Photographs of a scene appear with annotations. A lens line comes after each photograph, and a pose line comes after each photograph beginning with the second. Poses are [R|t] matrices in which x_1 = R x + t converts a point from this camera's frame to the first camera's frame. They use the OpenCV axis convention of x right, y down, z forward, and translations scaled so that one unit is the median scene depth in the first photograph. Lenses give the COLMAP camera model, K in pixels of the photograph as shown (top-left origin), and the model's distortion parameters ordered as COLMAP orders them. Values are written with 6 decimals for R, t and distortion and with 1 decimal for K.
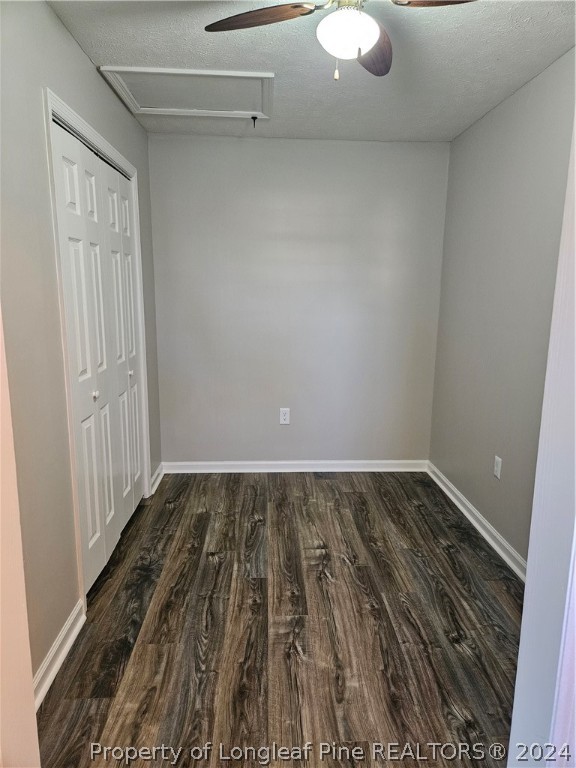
lens RADIAL K [[519.9, 0, 286.0], [0, 519.9, 382.4], [0, 0, 1]] dist [0.070822, -0.050786]
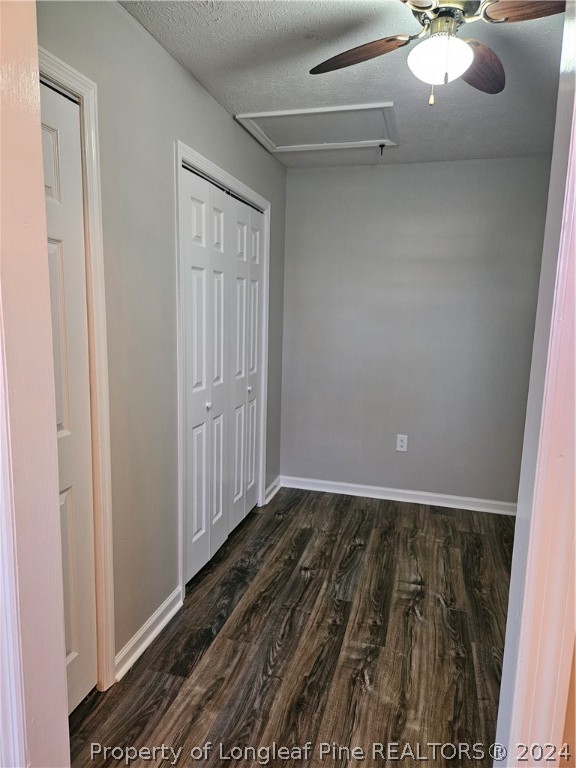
lens RADIAL K [[519.9, 0, 272.9], [0, 519.9, 388.1], [0, 0, 1]] dist [0.070822, -0.050786]
pose [[0.944807, 0.061645, -0.321777, 0.122044], [-0.072373, 0.997146, -0.021474, 0.000905], [0.319535, 0.043577, 0.946572, -0.009774]]
